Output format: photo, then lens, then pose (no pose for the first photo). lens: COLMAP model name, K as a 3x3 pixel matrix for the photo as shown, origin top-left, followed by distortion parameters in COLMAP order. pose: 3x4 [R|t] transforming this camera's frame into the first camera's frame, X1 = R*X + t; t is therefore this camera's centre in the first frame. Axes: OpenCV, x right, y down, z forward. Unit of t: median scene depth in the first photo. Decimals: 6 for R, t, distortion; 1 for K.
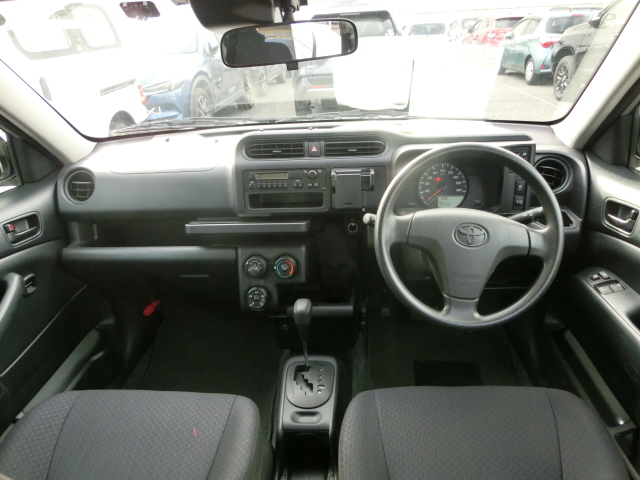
lens RADIAL K [[446.4, 0, 320.0], [0, 446.4, 240.0], [0, 0, 1]] dist [-0.055937, 0.036382]
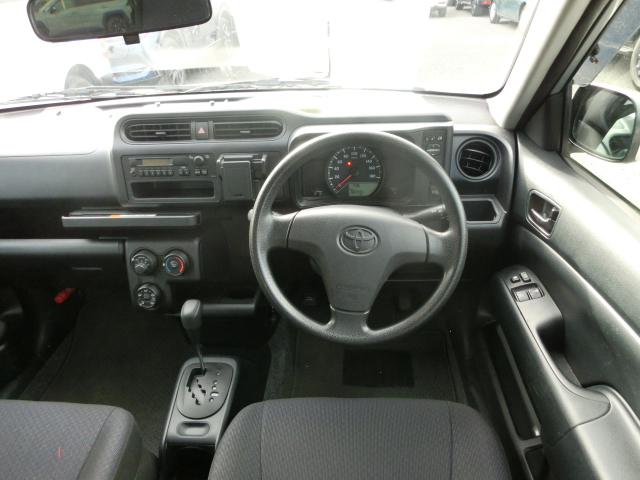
lens RADIAL K [[446.4, 0, 320.0], [0, 446.4, 240.0], [0, 0, 1]] dist [-0.055937, 0.036382]
pose [[0.999921, -0.000670, 0.012550, 0.206333], [-0.000647, 0.994514, 0.104606, -0.082171], [-0.012551, -0.104606, 0.994435, 0.113420]]
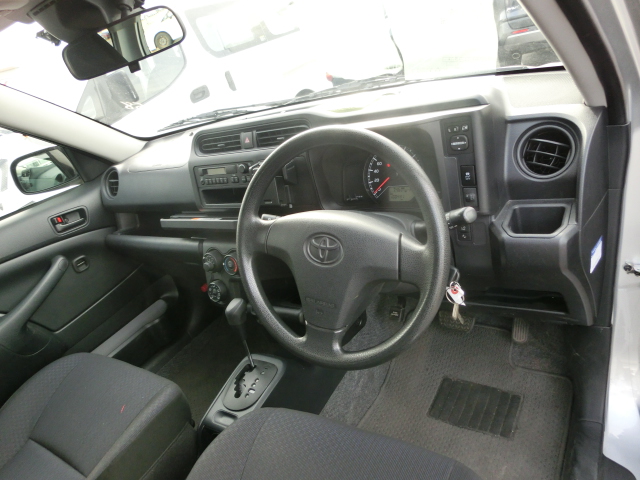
lens RADIAL K [[446.4, 0, 320.0], [0, 446.4, 240.0], [0, 0, 1]] dist [-0.055937, 0.036382]
pose [[0.863021, 0.040477, -0.503543, 0.588777], [0.001571, 0.996565, 0.082802, -0.073367], [0.505165, -0.072251, 0.859993, 0.265066]]
